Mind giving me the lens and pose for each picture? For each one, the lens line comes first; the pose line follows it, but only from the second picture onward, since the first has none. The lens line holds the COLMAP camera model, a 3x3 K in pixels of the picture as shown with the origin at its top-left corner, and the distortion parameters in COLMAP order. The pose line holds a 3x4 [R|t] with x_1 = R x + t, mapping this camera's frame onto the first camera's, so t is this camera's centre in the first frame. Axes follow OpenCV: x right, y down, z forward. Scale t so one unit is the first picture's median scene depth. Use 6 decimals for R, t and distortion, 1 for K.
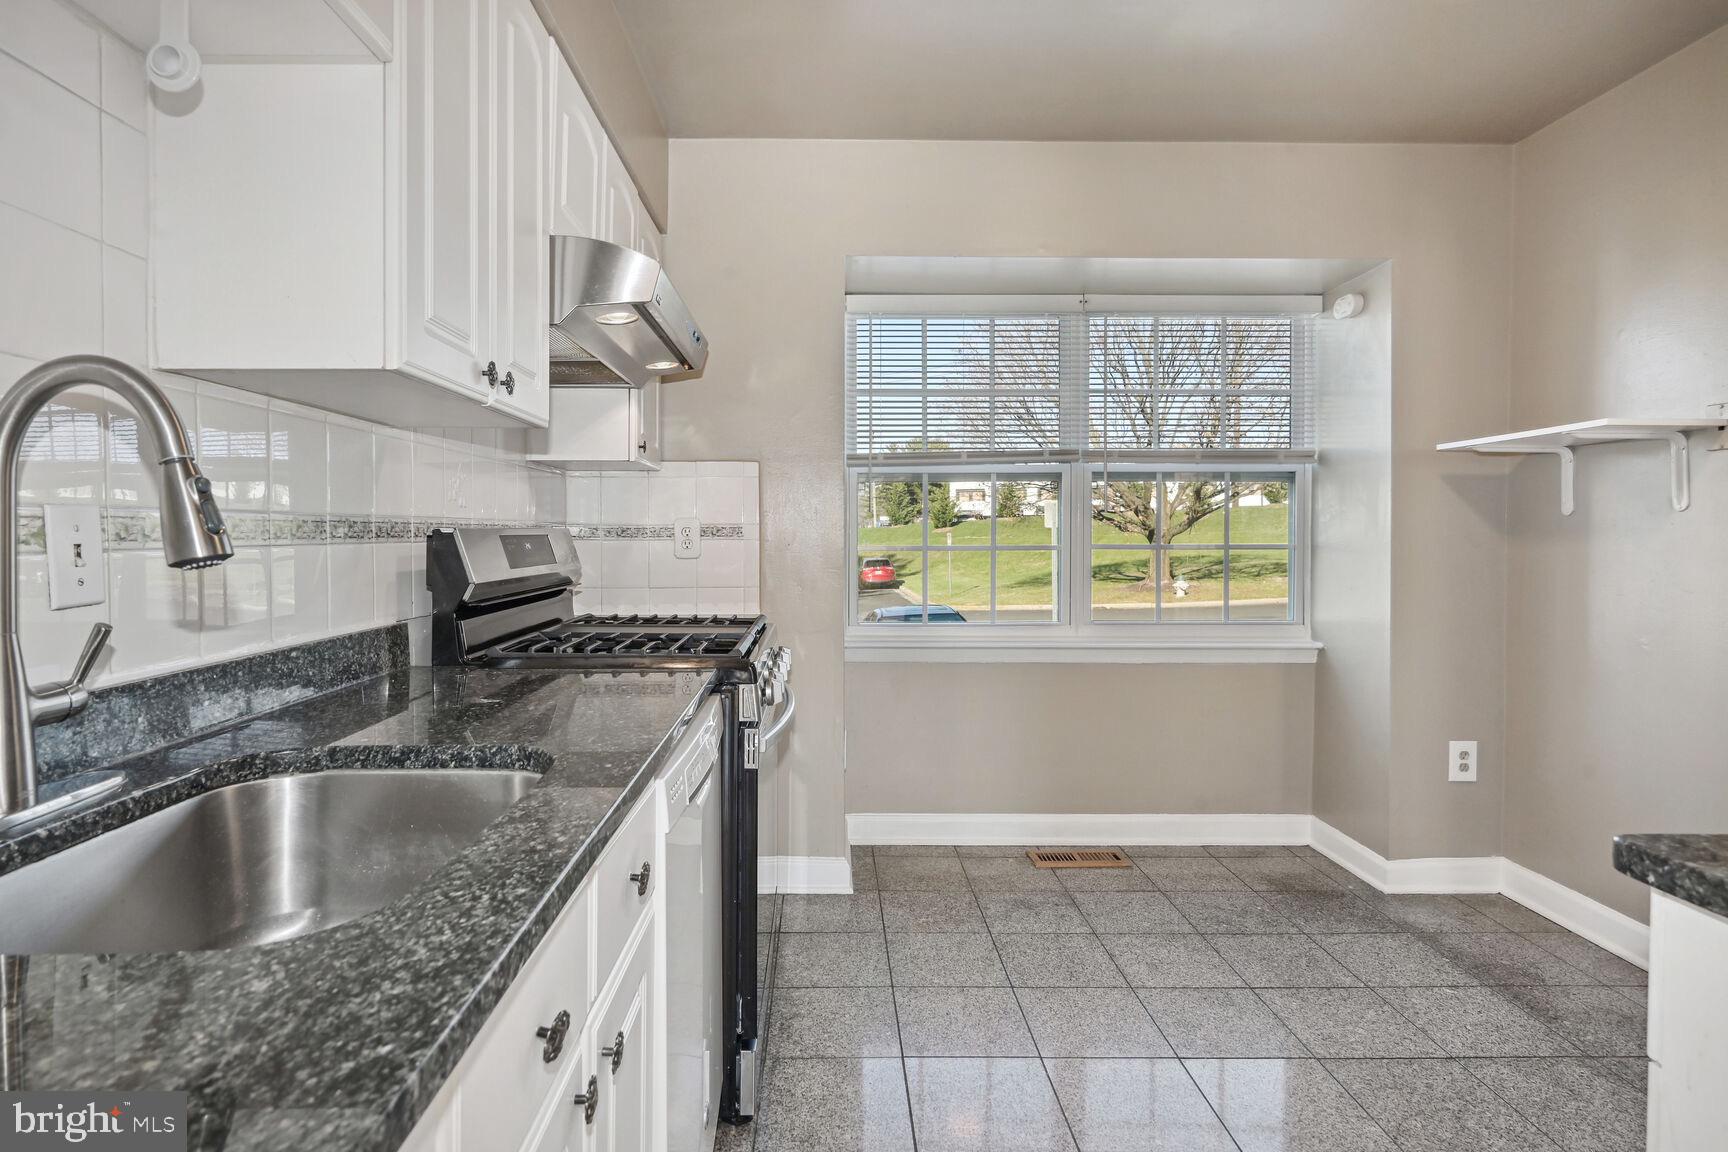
lens RADIAL K [[879.1, 0, 809.0], [0, 879.1, 540.5], [0, 0, 1]] dist [0.001404, -0.000138]
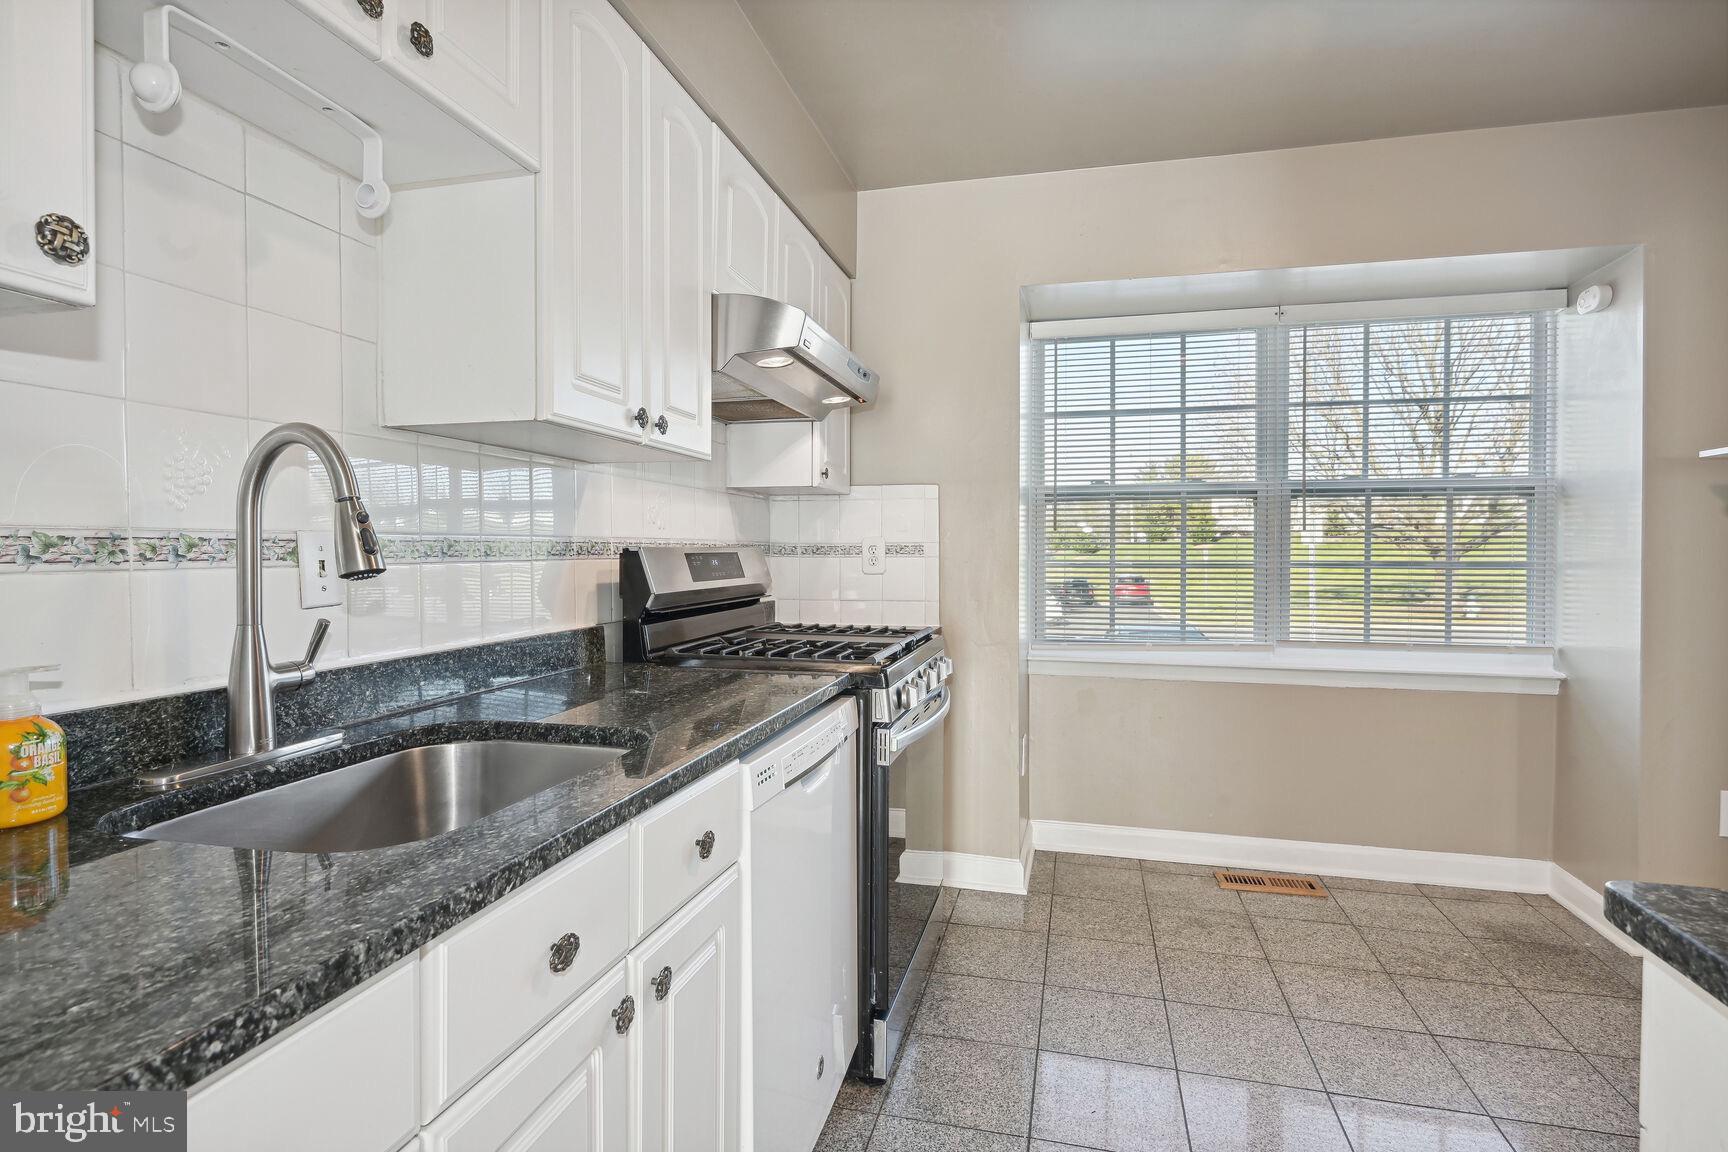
lens RADIAL K [[833.8, 0, 854.7], [0, 833.8, 560.7], [0, 0, 1]] dist [-0.000081, 0.001812]
pose [[0.969880, 0.004440, -0.243544, 0.132255], [-0.003322, 0.999982, 0.005000, -0.002097], [0.243562, -0.004040, 0.969877, -0.018902]]
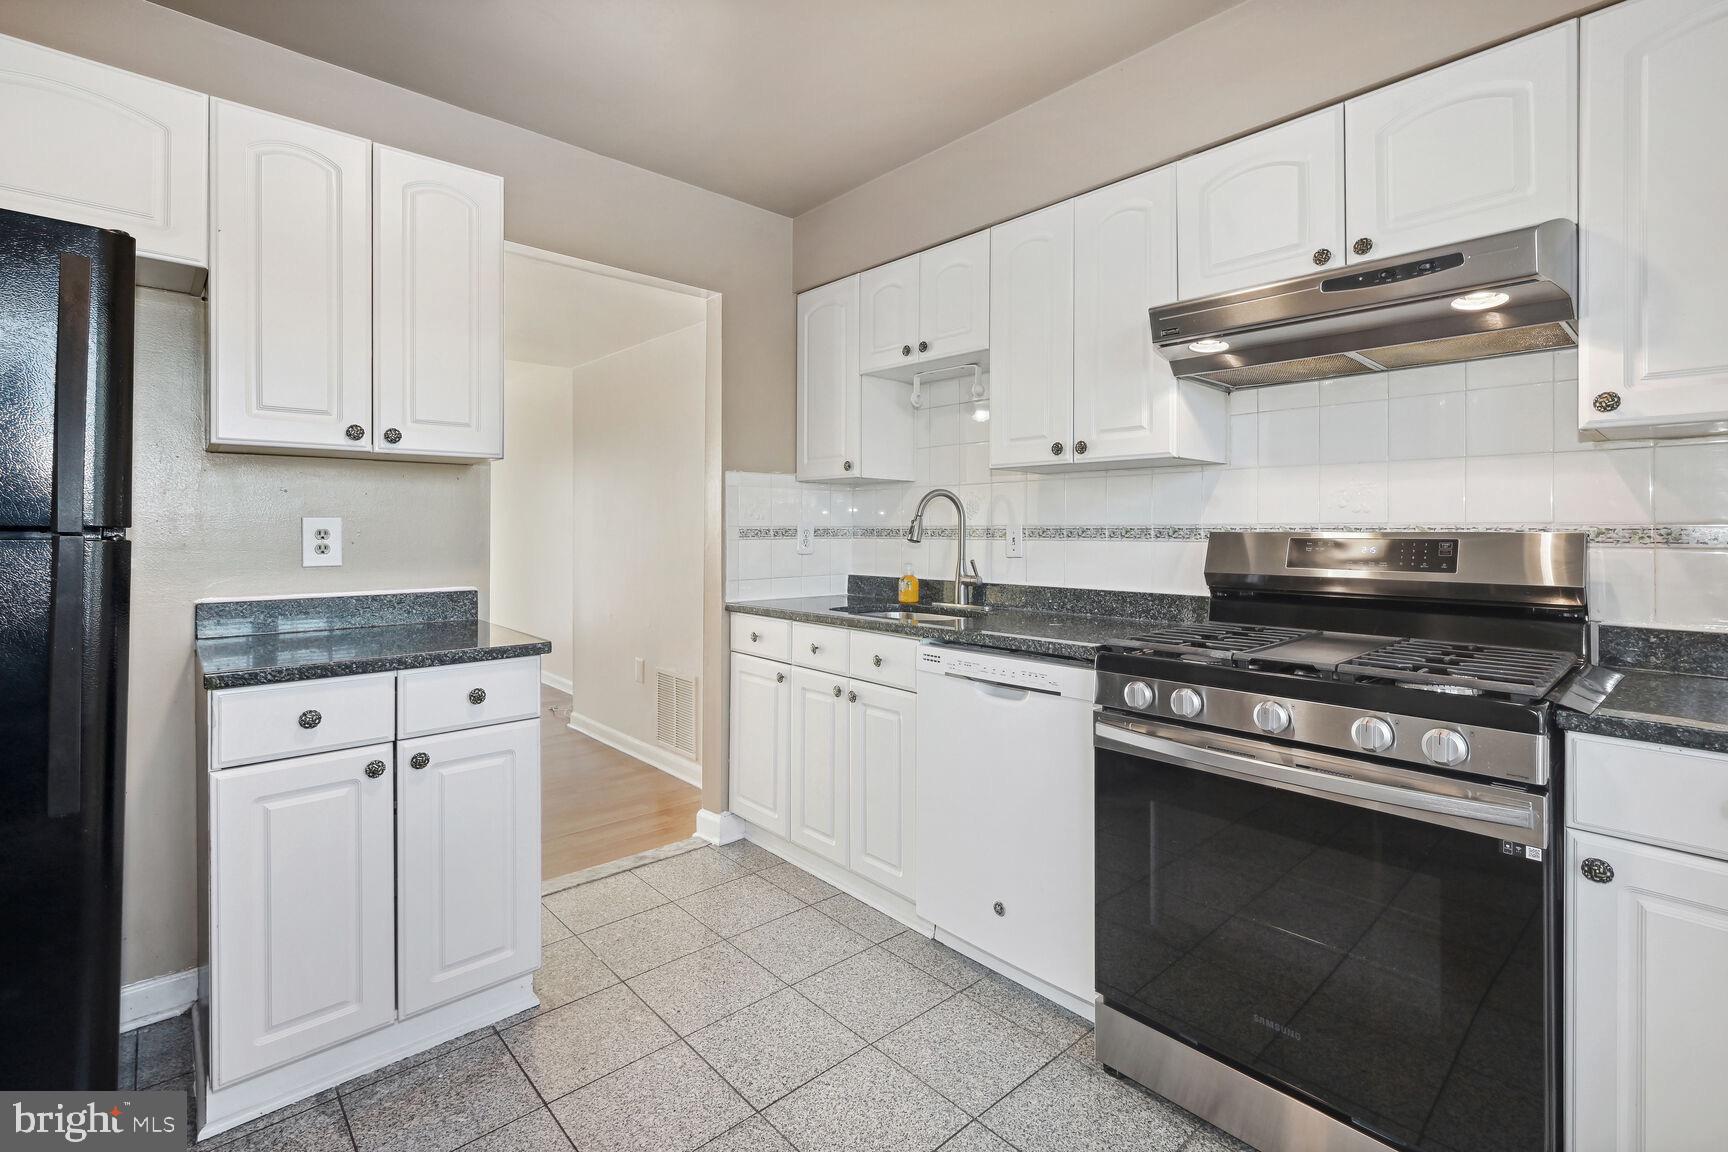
lens RADIAL K [[792.5, 0, 892.8], [0, 792.5, 522.5], [0, 0, 1]] dist [0.009657, 0.000750]
pose [[-0.717912, -0.011517, -0.696039, 0.720775], [-0.011120, 0.999925, -0.005075, -0.014945], [0.696045, 0.004097, -0.717986, 1.351706]]
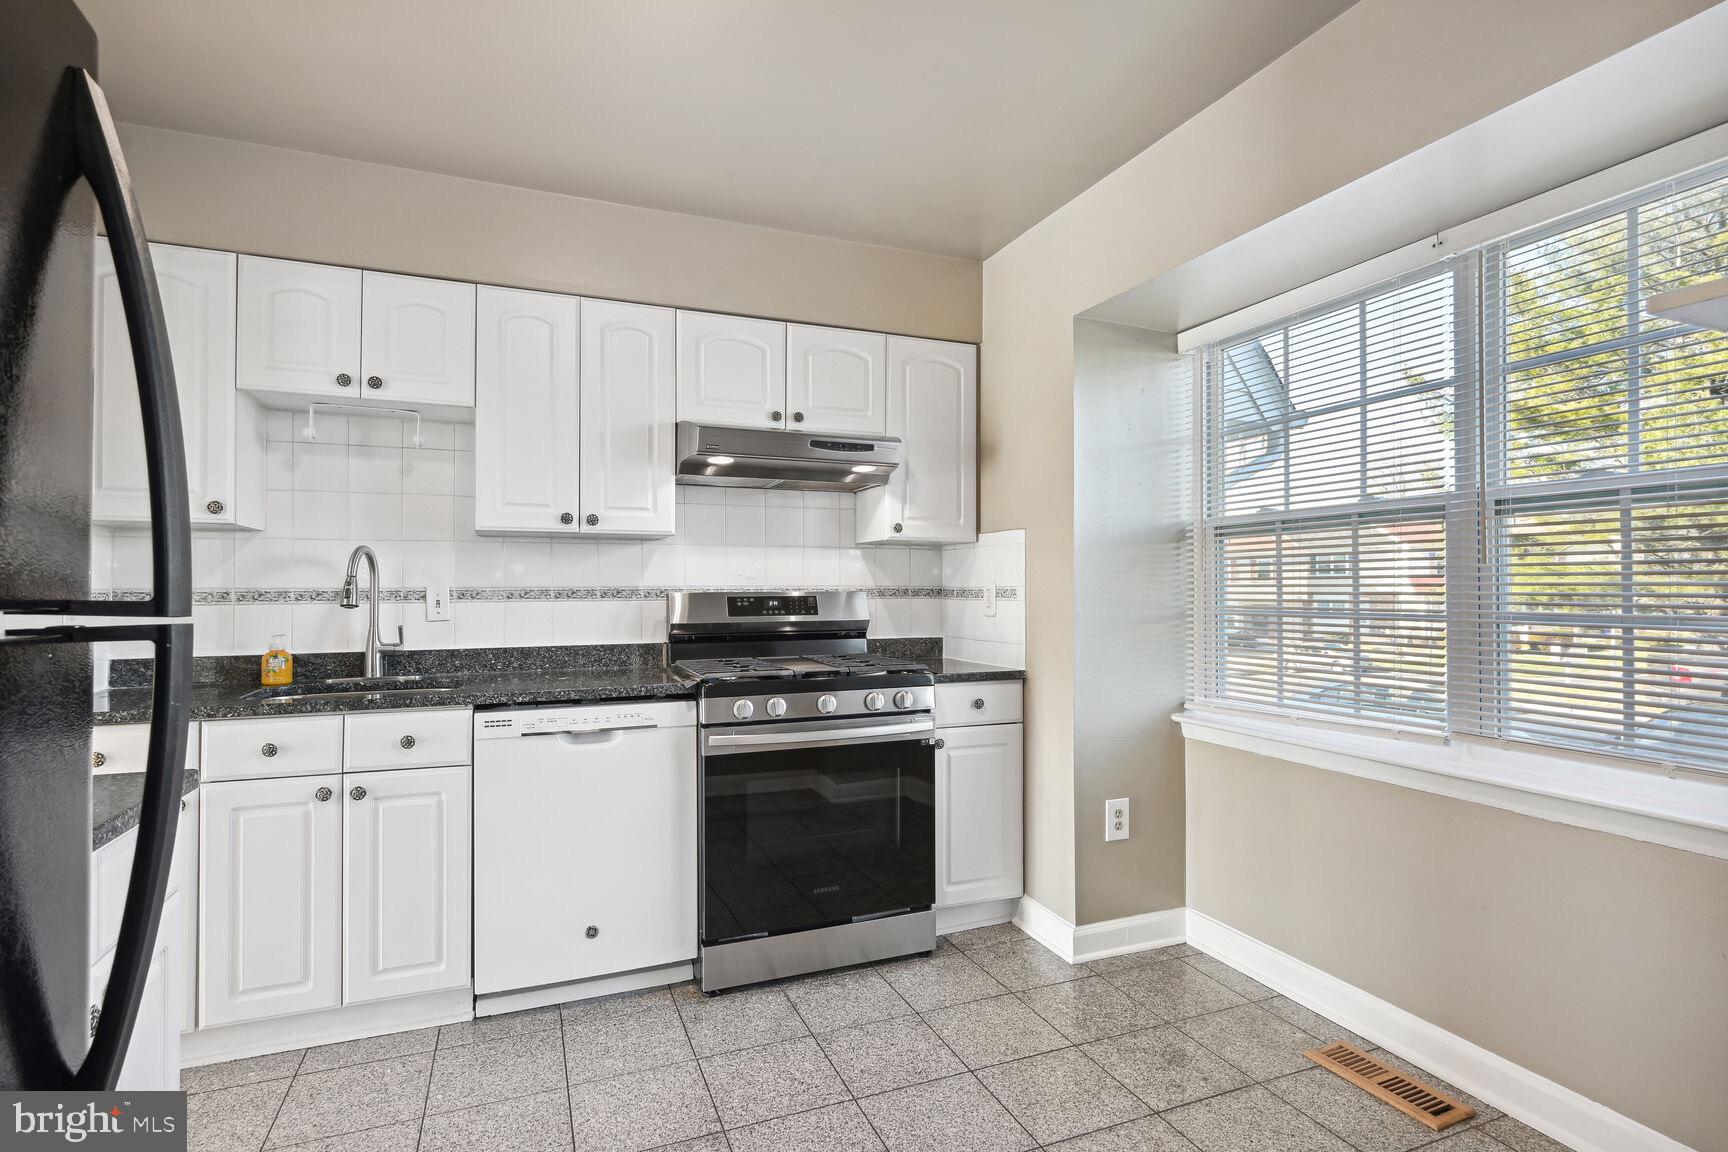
lens RADIAL K [[833.8, 0, 869.9], [0, 833.8, 578.8], [0, 0, 1]] dist [-0.000081, 0.001812]
pose [[0.398968, -0.014268, -0.916854, 1.165440], [-0.004659, 0.999834, -0.017586, -0.012580], [0.916953, 0.011288, 0.398835, 0.603745]]
